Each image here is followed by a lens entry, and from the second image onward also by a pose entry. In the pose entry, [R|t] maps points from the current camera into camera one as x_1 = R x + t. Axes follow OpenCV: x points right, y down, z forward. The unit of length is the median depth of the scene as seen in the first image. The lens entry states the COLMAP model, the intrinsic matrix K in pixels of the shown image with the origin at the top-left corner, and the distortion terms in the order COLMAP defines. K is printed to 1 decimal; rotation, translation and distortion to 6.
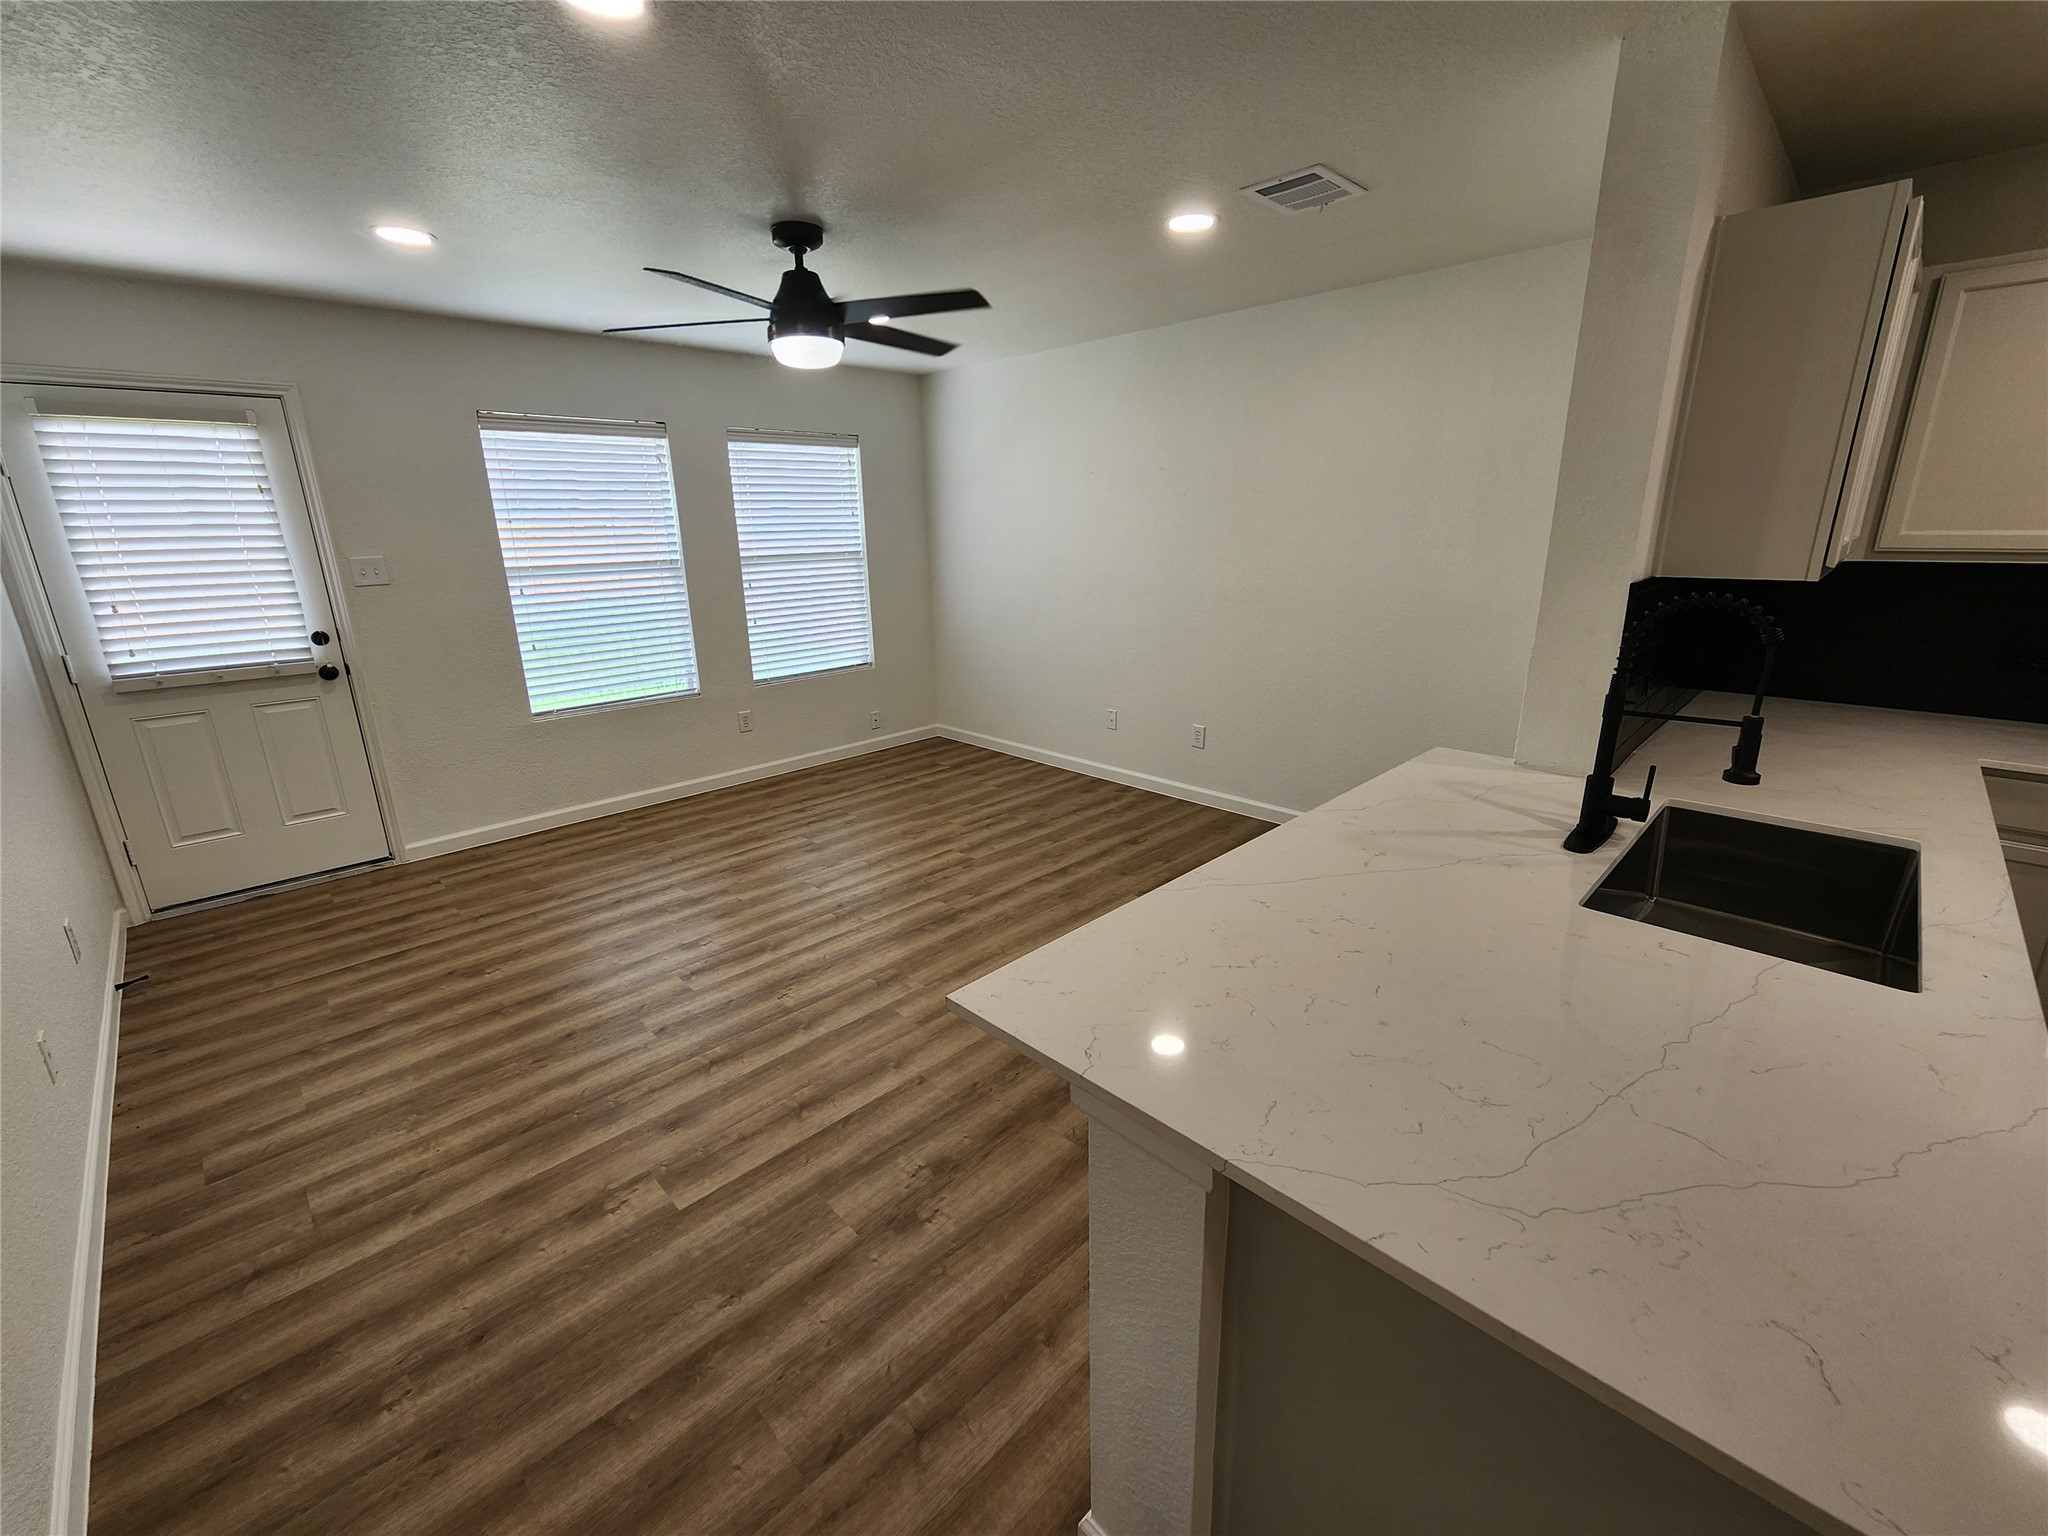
lens RADIAL K [[846.9, 0, 1028.5], [0, 846.9, 764.7], [0, 0, 1]] dist [0.001593, -0.002066]
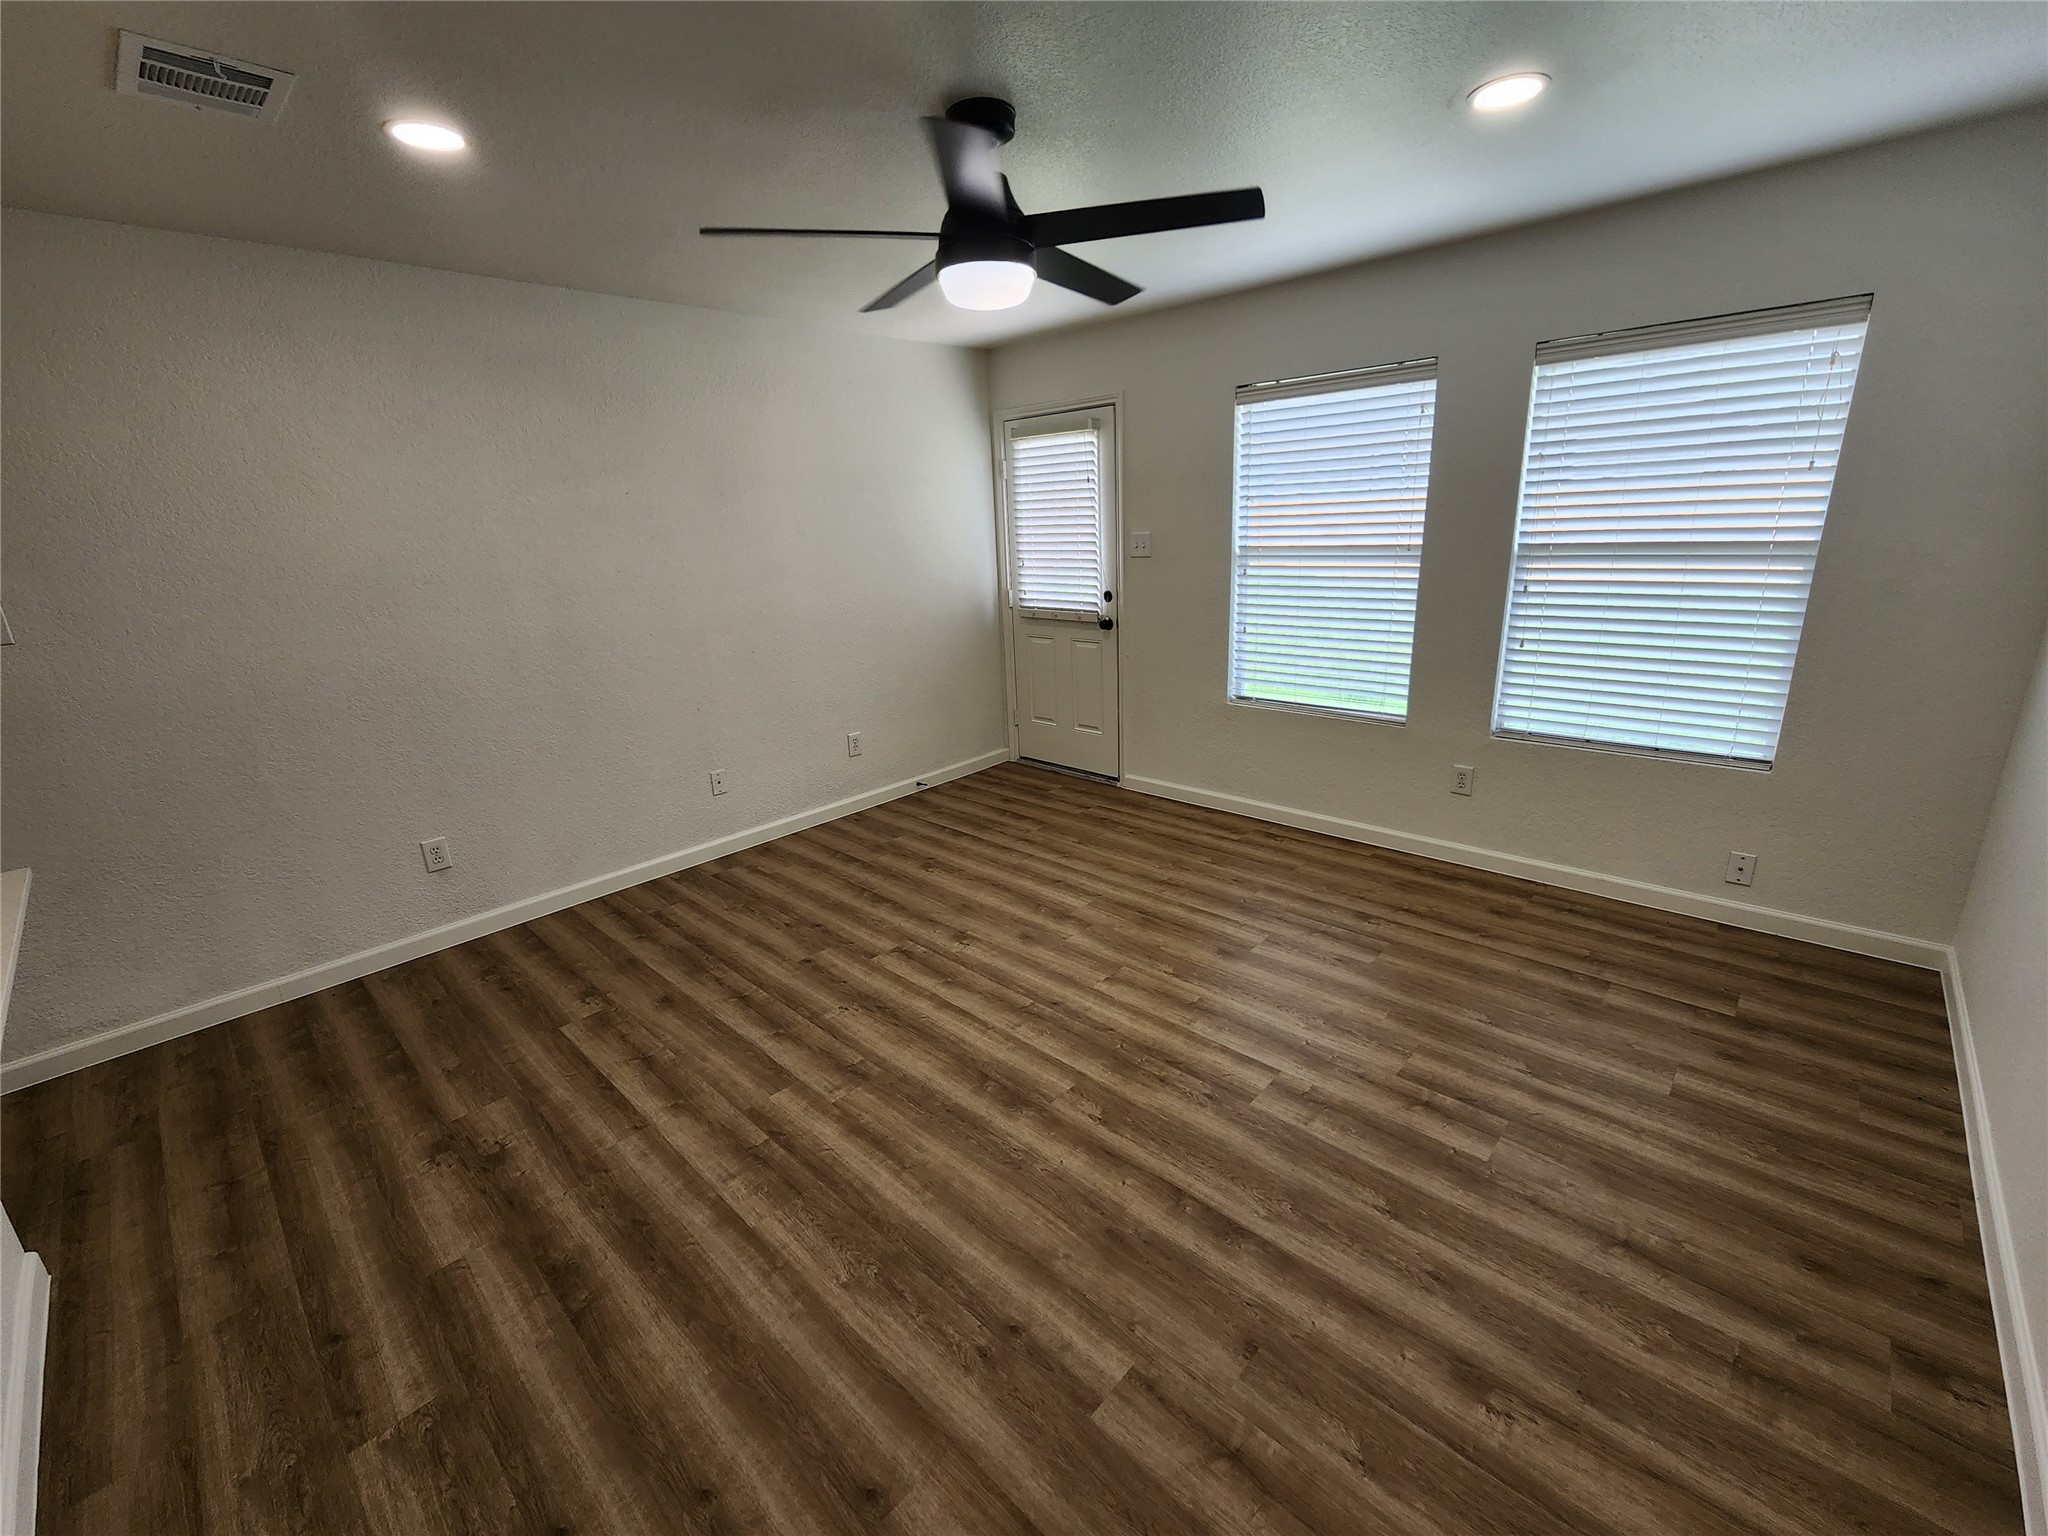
lens RADIAL K [[846.9, 0, 1036.4], [0, 846.9, 762.5], [0, 0, 1]] dist [0.001593, -0.002066]
pose [[0.041252, 0.294734, -0.954688, 0.468034], [-0.240758, 0.930280, 0.276795, -0.258682], [0.969708, 0.218430, 0.109336, 0.863565]]
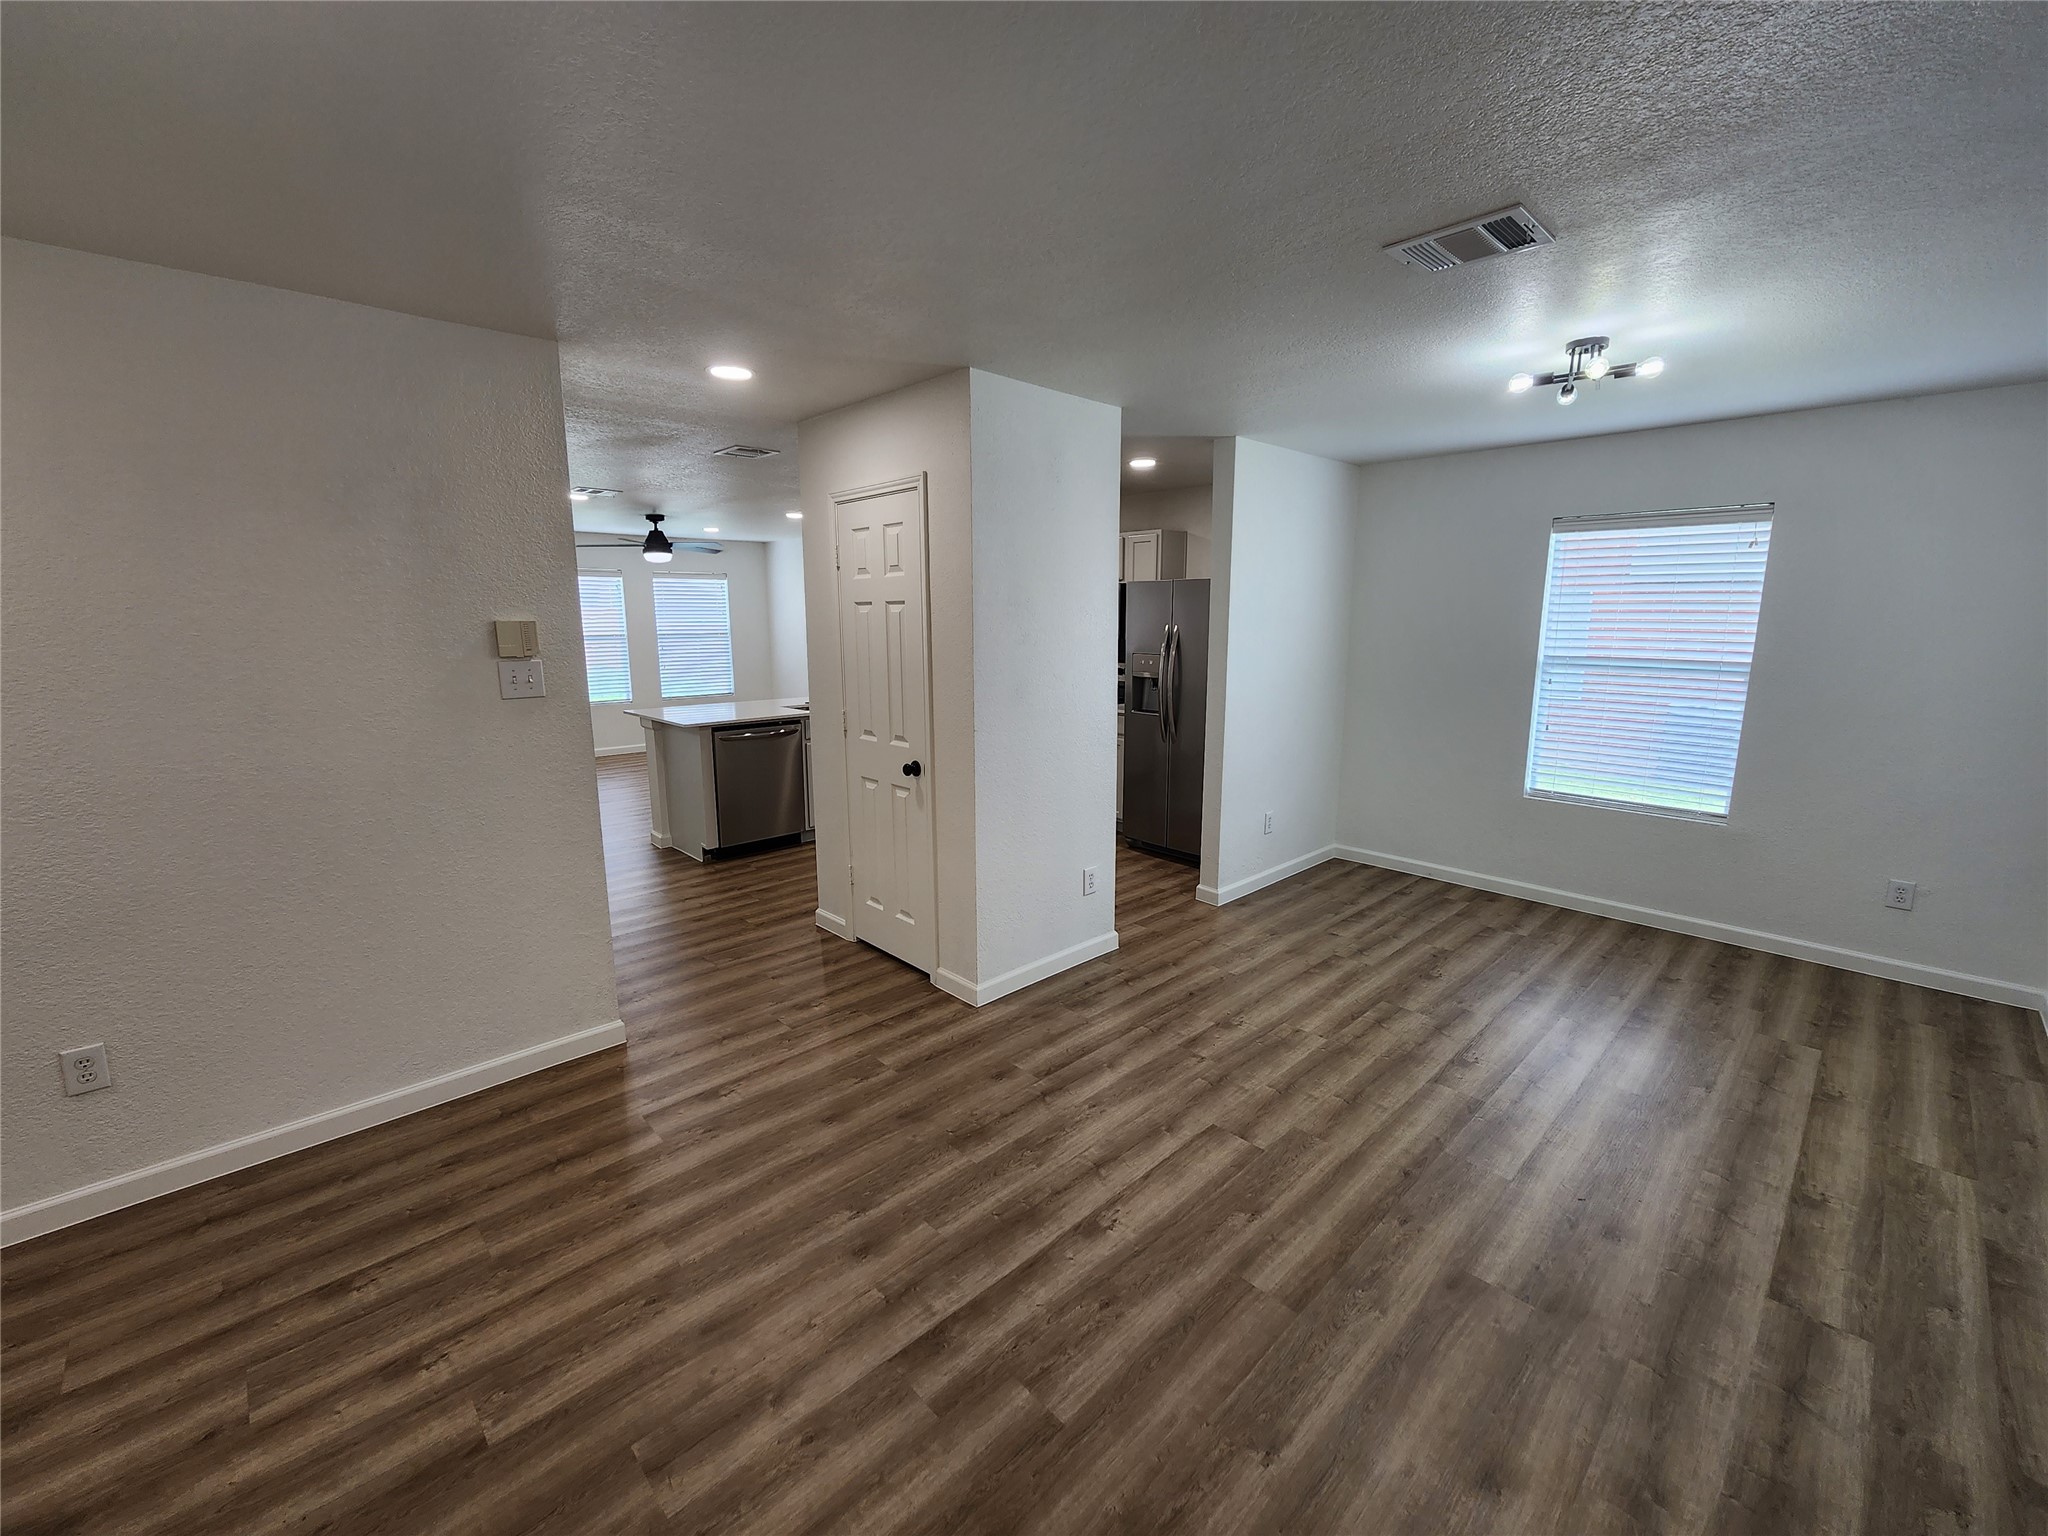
lens RADIAL K [[846.9, 0, 1028.4], [0, 846.9, 760.2], [0, 0, 1]] dist [0.001593, -0.002066]
pose [[0.999722, 0.018068, -0.015139, 0.798946], [-0.019657, 0.993464, -0.112437, 0.359844], [0.013008, 0.112703, 0.993544, -1.312586]]
